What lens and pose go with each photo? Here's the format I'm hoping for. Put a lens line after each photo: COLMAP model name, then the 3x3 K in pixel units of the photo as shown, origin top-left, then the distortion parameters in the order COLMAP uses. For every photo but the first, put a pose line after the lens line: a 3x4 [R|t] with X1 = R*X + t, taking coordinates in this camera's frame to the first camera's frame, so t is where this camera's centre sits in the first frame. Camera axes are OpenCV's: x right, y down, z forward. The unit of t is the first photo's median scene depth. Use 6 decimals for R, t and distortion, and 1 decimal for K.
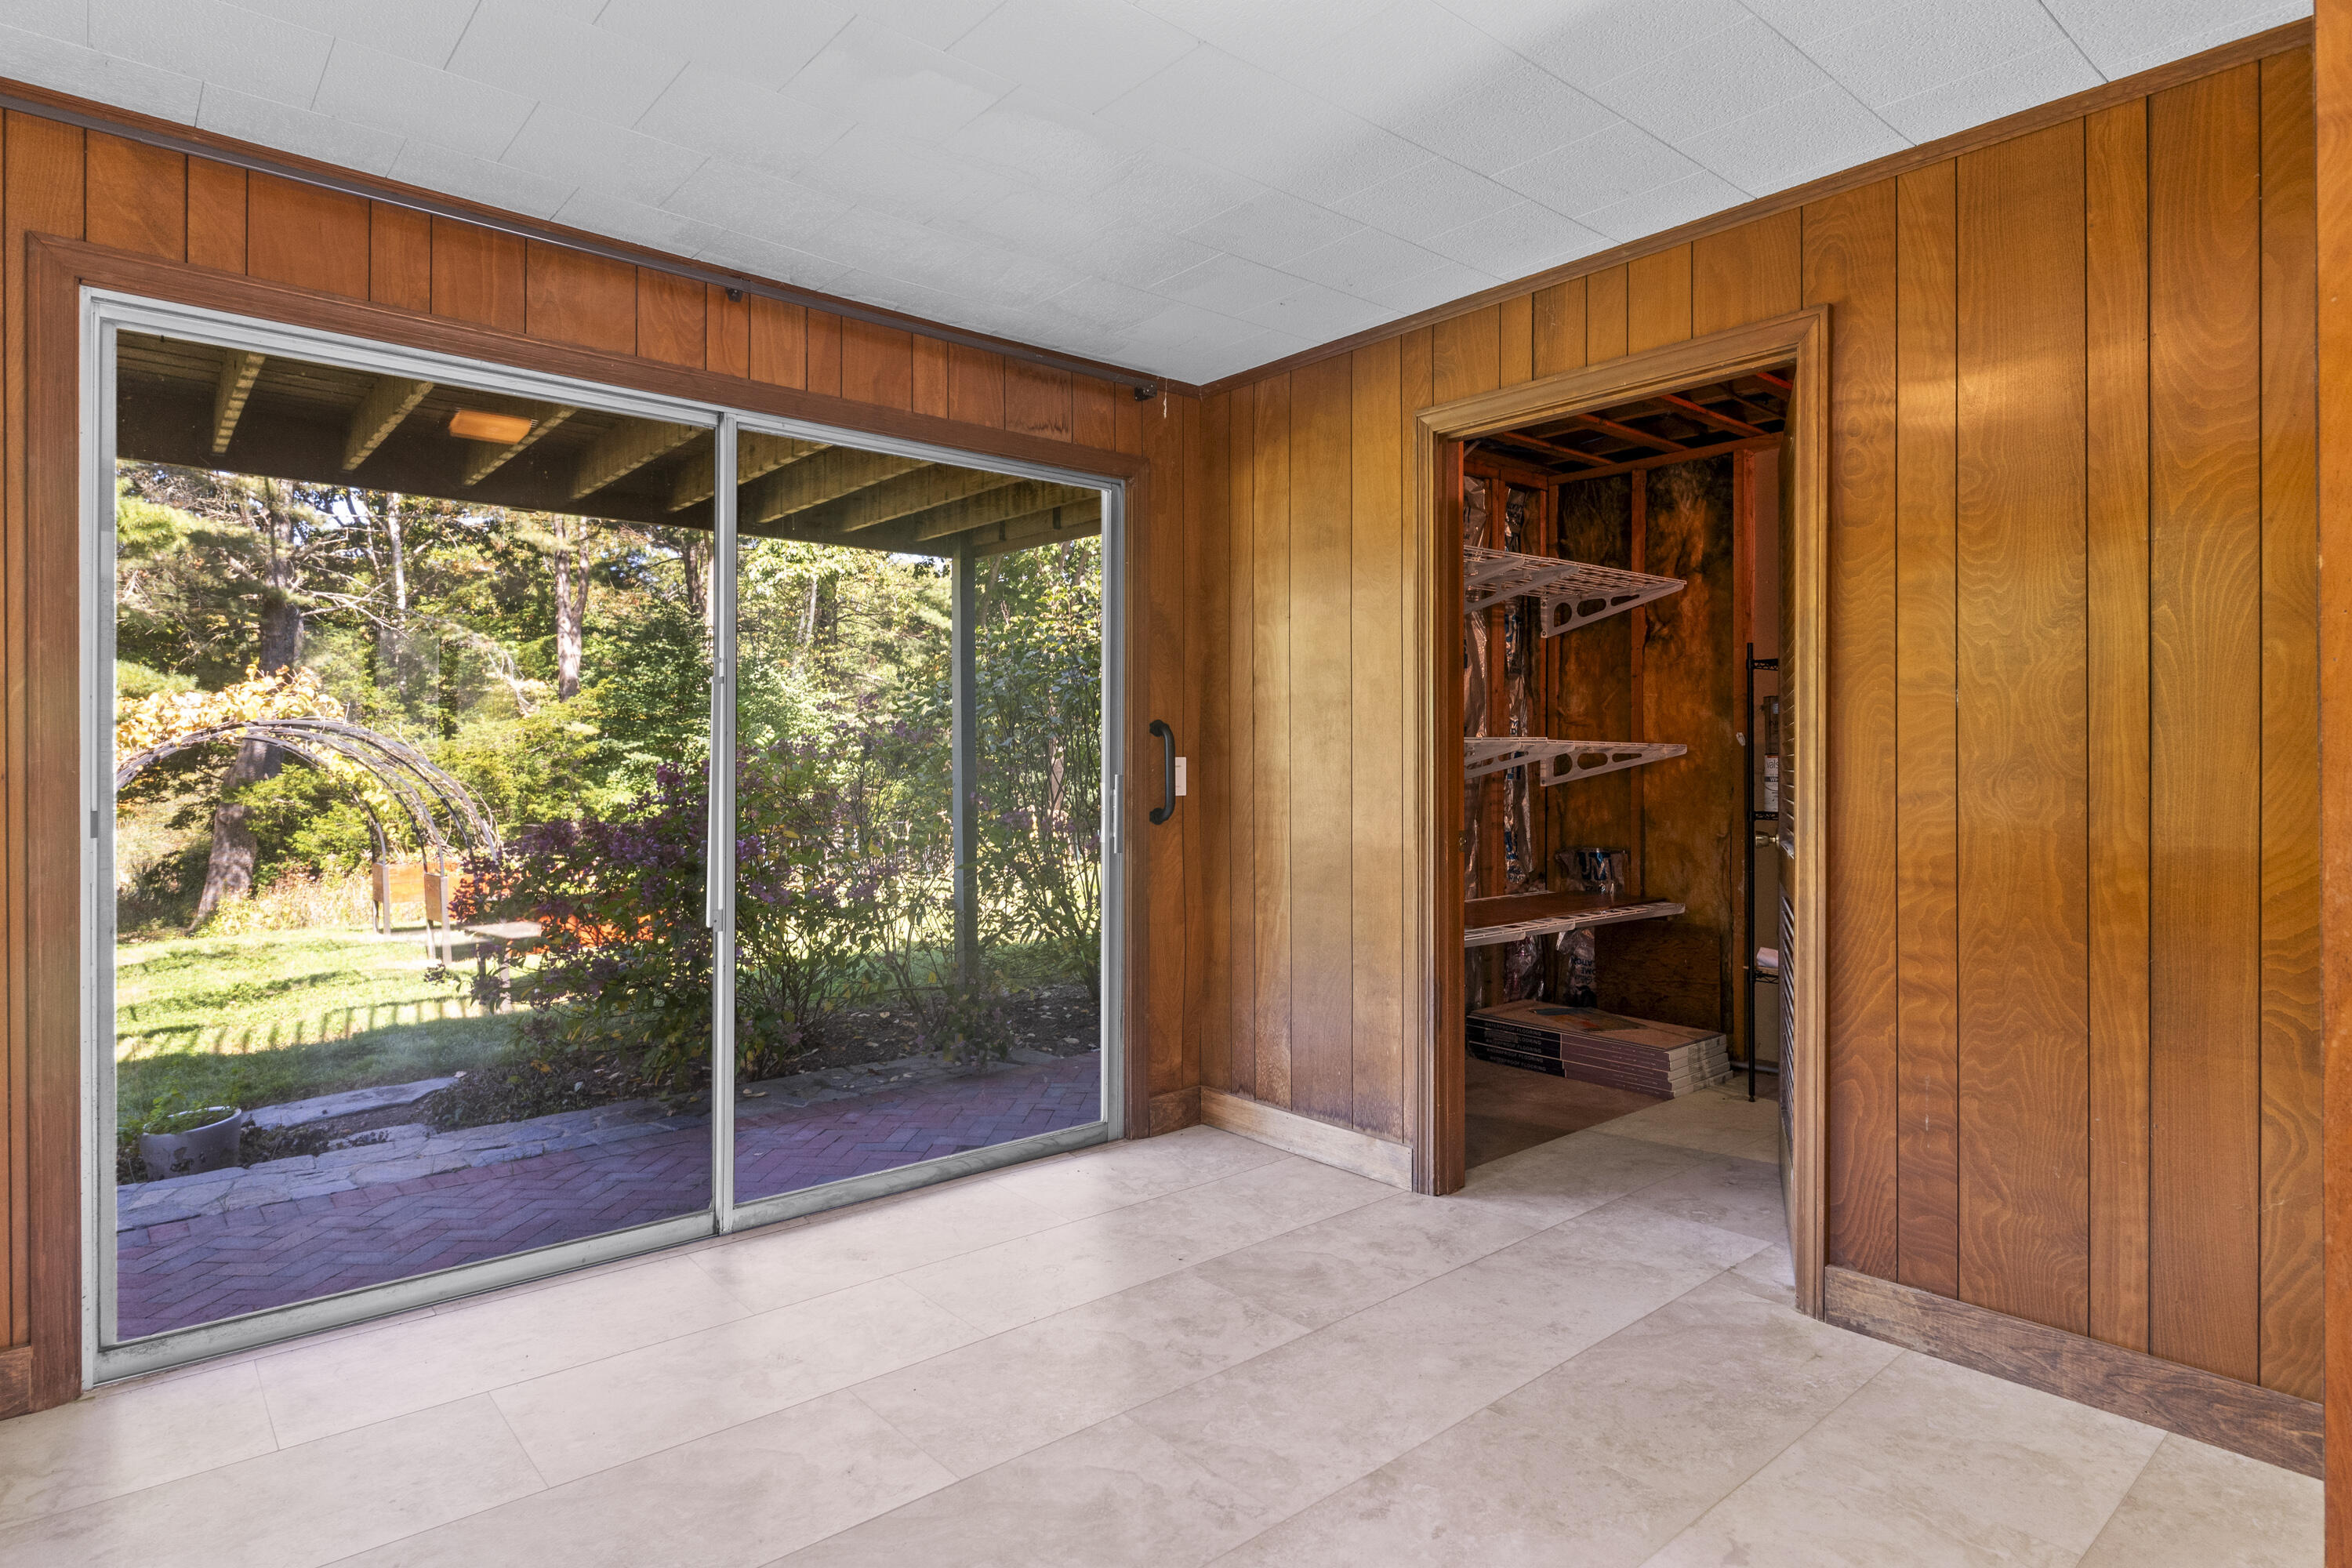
lens RADIAL K [[1288.6, 0, 1176.6], [0, 1288.6, 771.1], [0, 0, 1]] dist [0.004016, 0.000067]
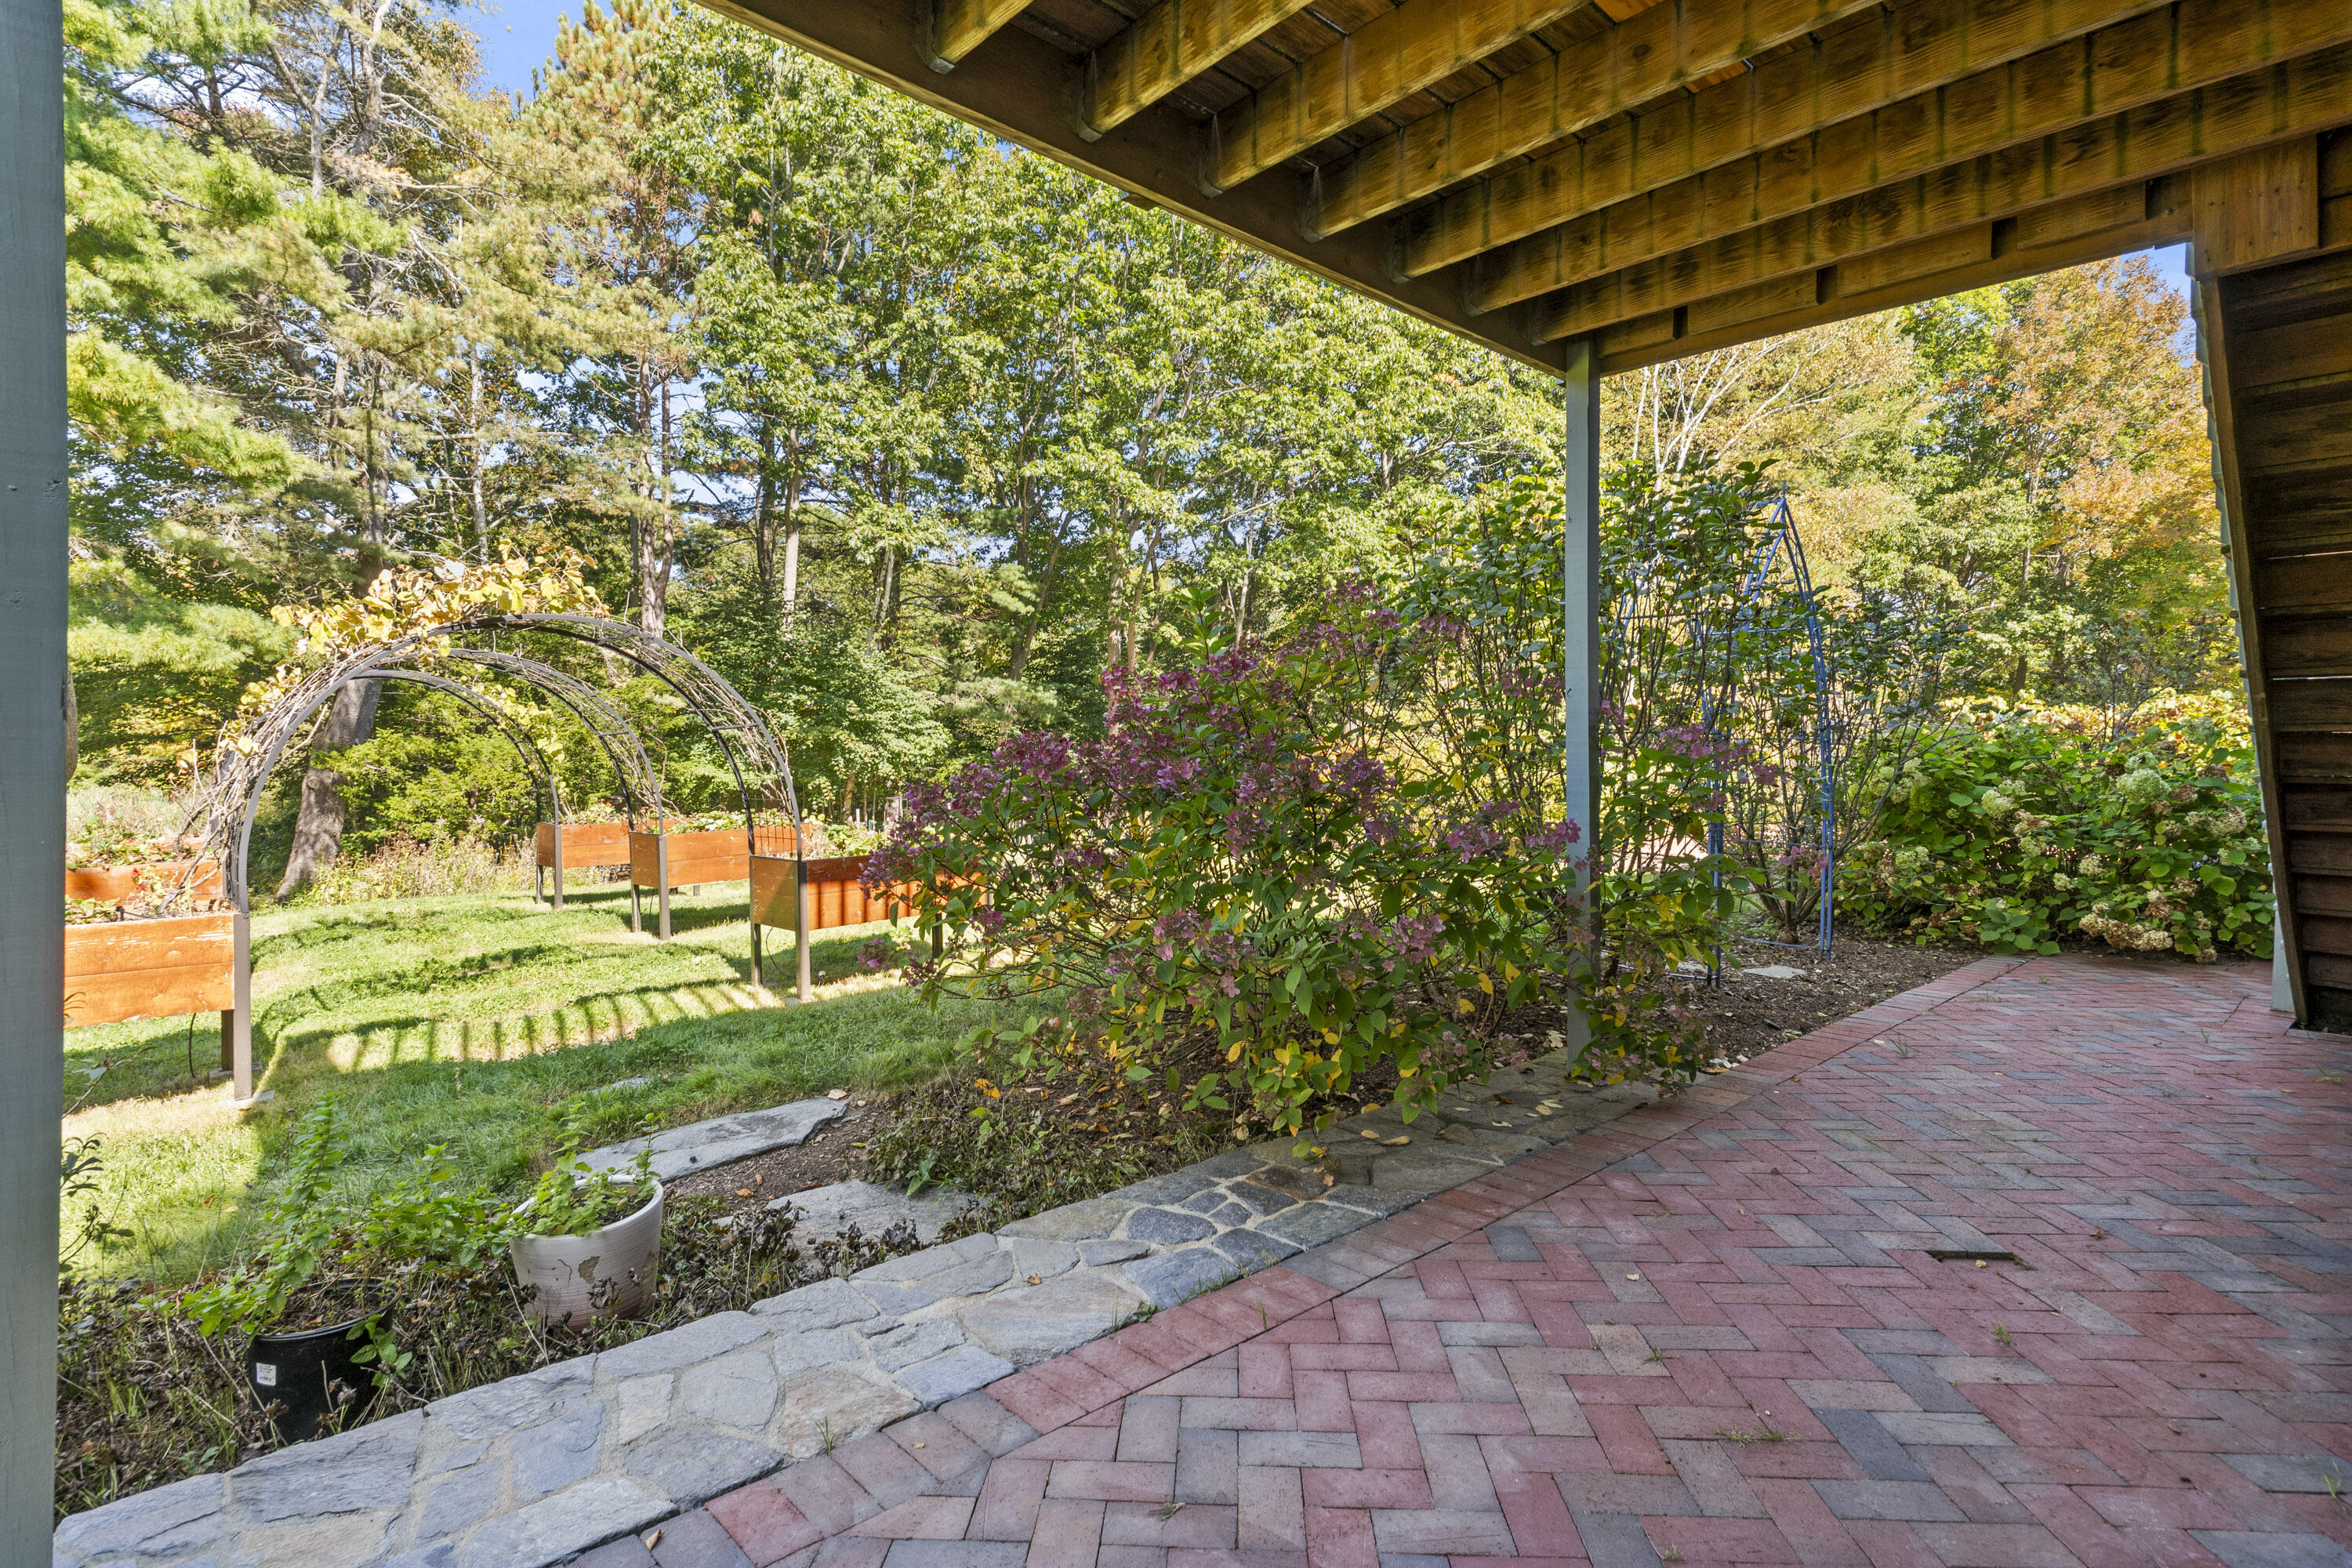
lens RADIAL K [[1174.2, 0, 1183.8], [0, 1174.2, 762.9], [0, 0, 1]] dist [-0.005443, 0.000958]
pose [[0.999420, 0.008664, 0.032940, -0.122578], [-0.008658, 0.999962, -0.000336, 0.015903], [-0.032941, 0.000051, 0.999457, 0.109231]]
